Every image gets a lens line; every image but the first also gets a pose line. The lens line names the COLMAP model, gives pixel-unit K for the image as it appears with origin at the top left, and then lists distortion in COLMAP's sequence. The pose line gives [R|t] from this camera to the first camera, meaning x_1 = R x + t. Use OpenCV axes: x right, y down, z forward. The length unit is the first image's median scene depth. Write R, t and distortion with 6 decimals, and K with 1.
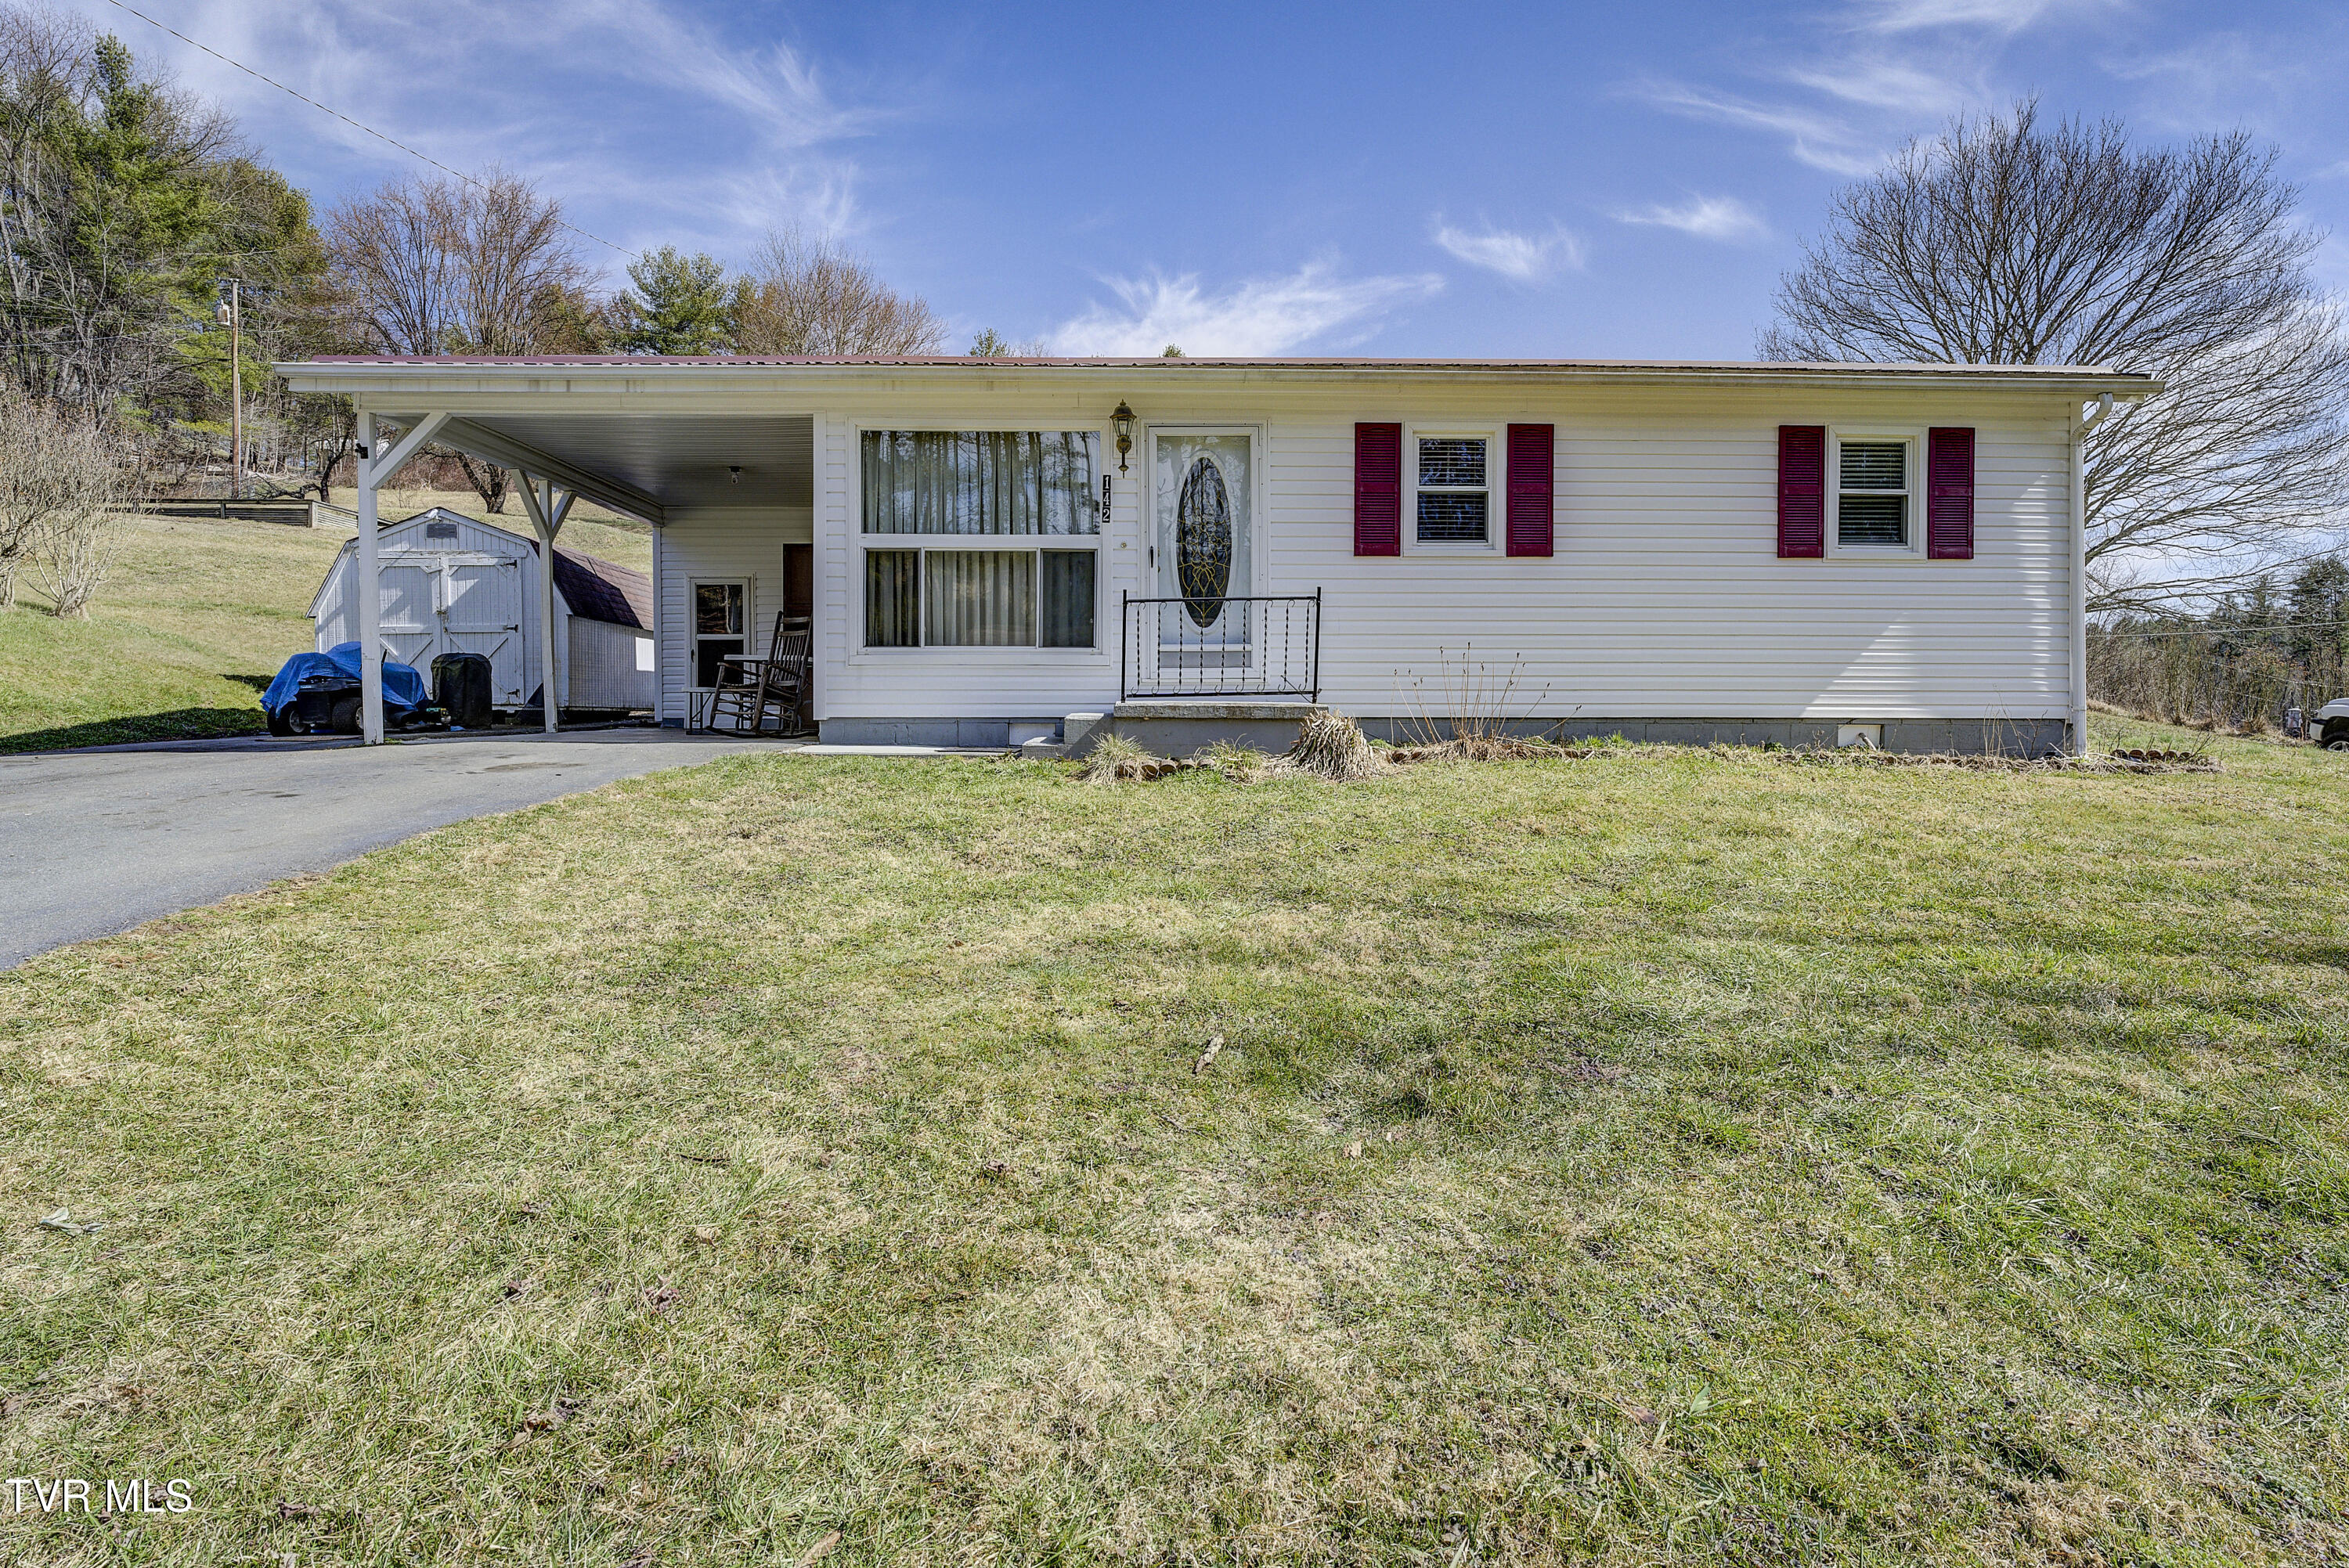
lens RADIAL K [[1137.3, 0, 1127.5], [0, 1137.3, 718.8], [0, 0, 1]] dist [-0.000353, -0.000273]
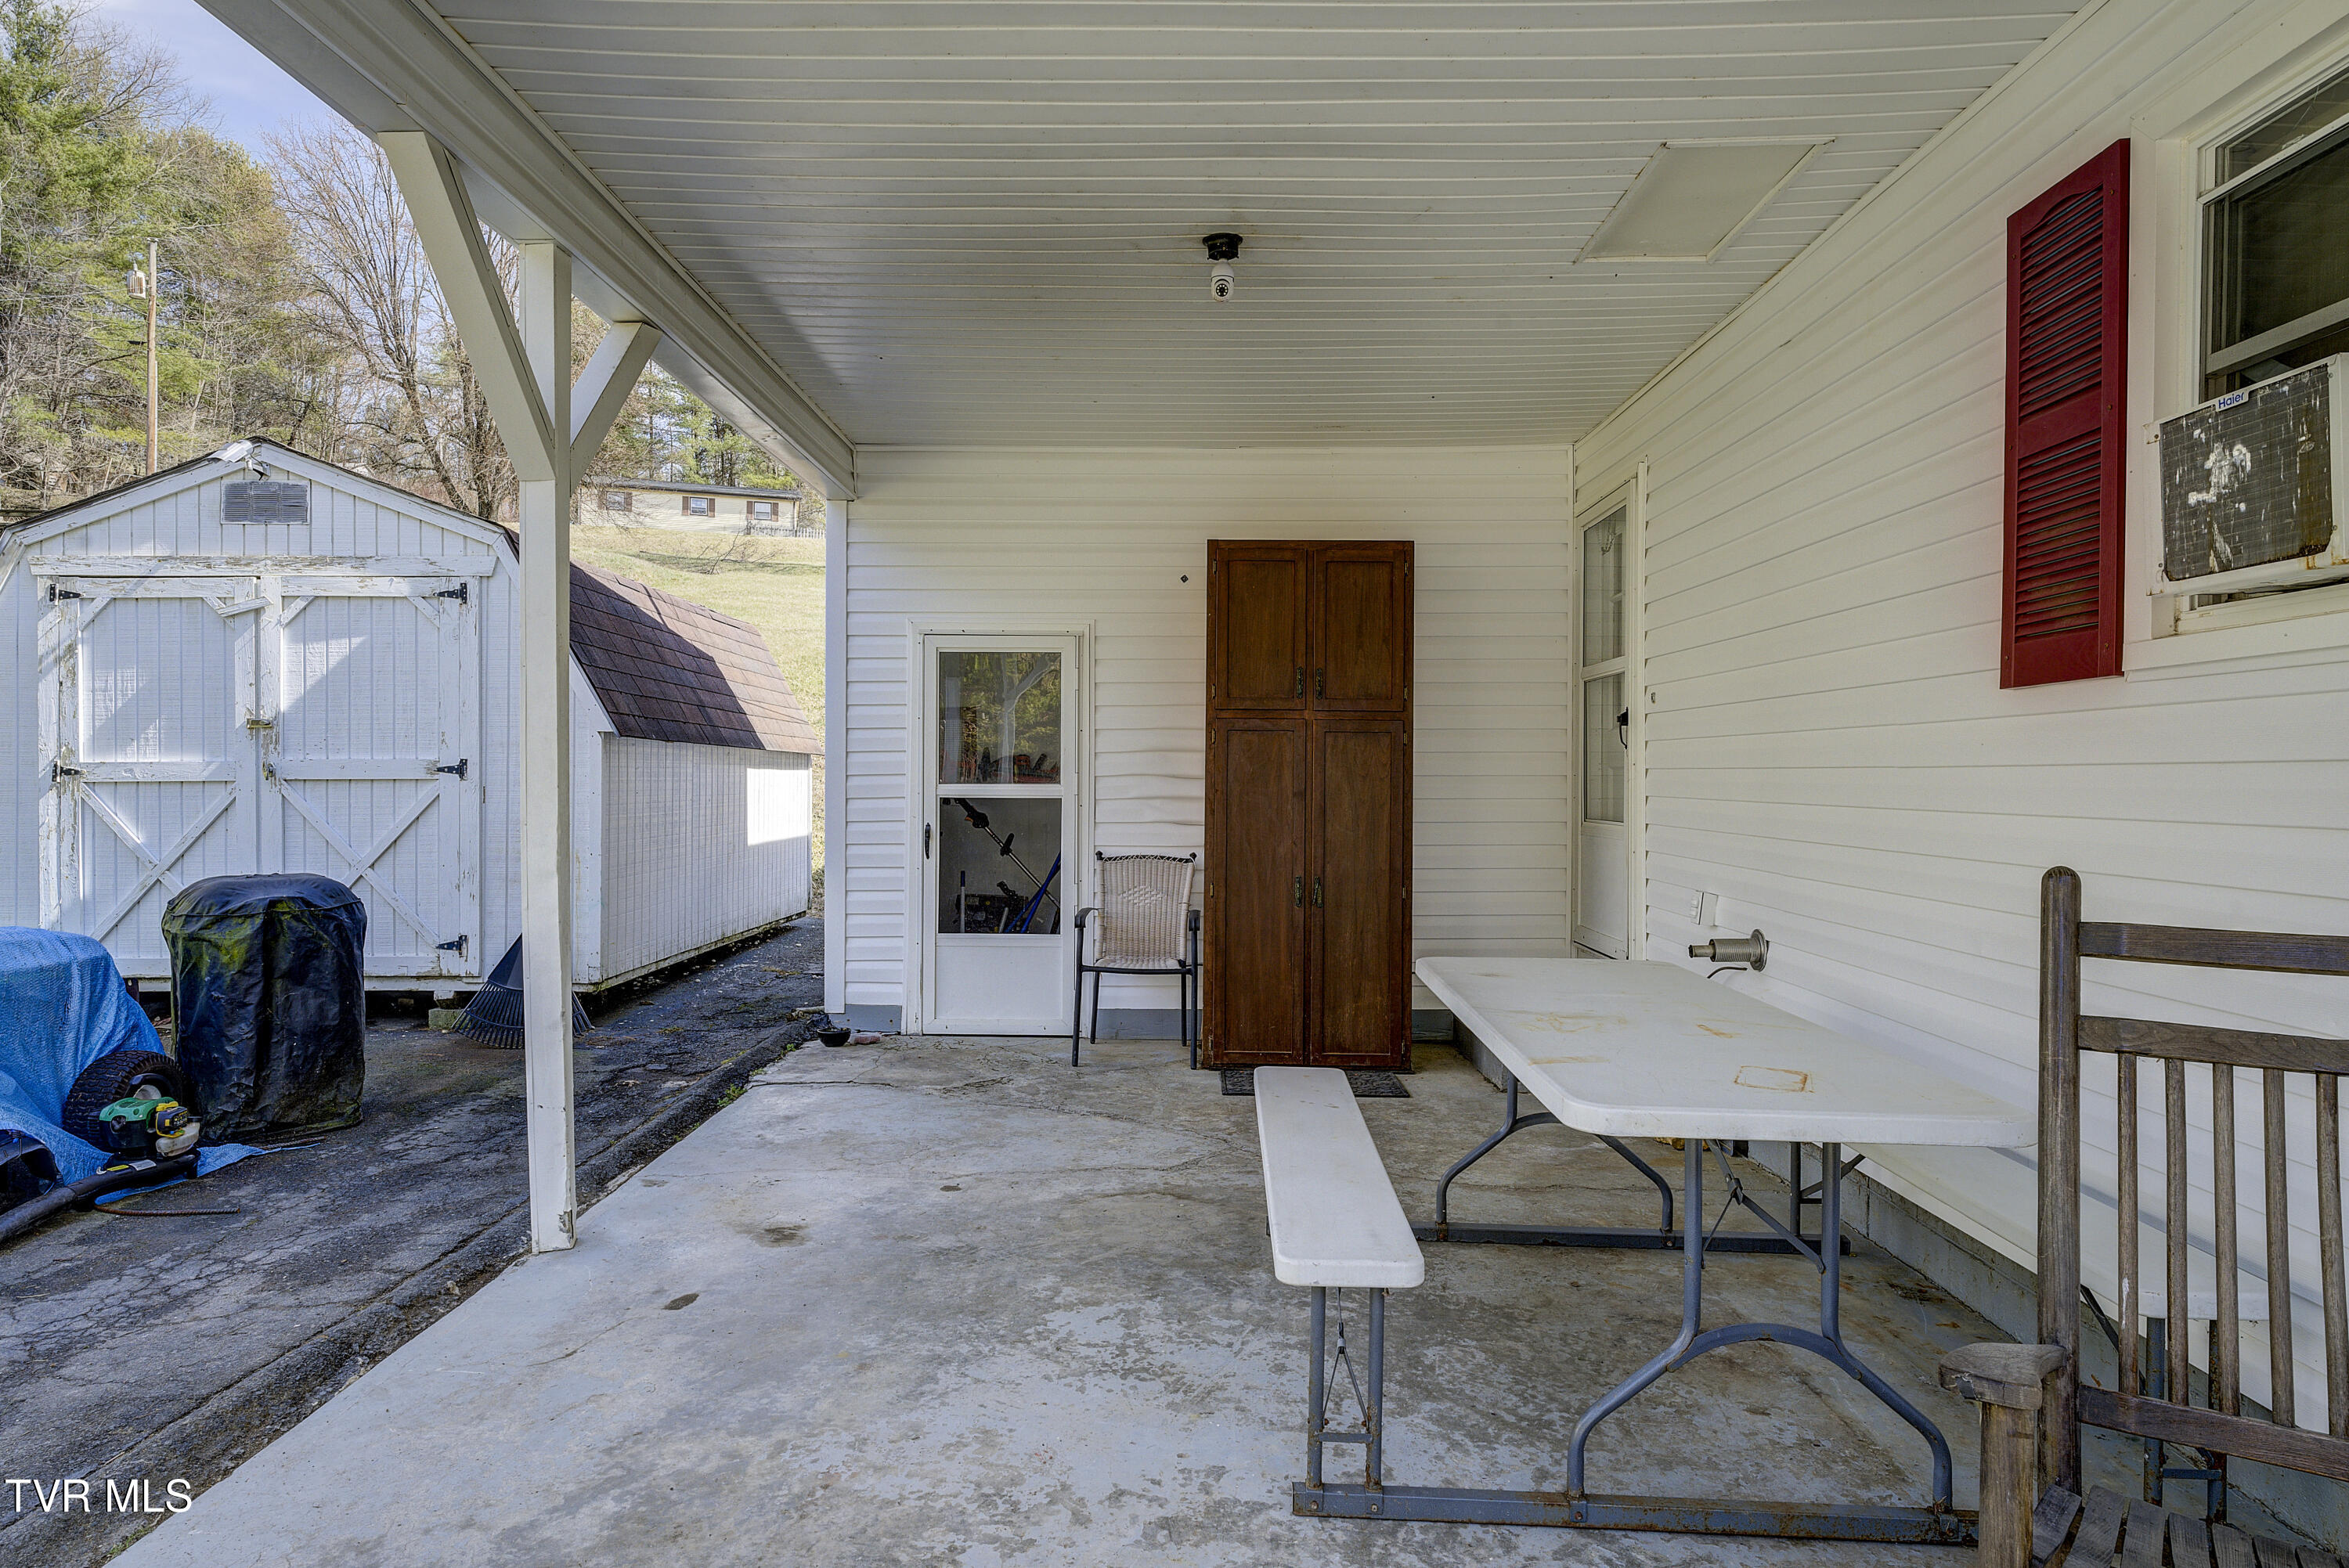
lens RADIAL K [[1381.3, 0, 1188.6], [0, 1381.3, 769.6], [0, 0, 1]] dist [0.009374, 0.004454]
pose [[0.999285, 0.009222, -0.036666, -0.285606], [-0.010111, 0.999658, -0.024119, -0.070567], [0.036431, 0.024472, 0.999036, 0.559069]]
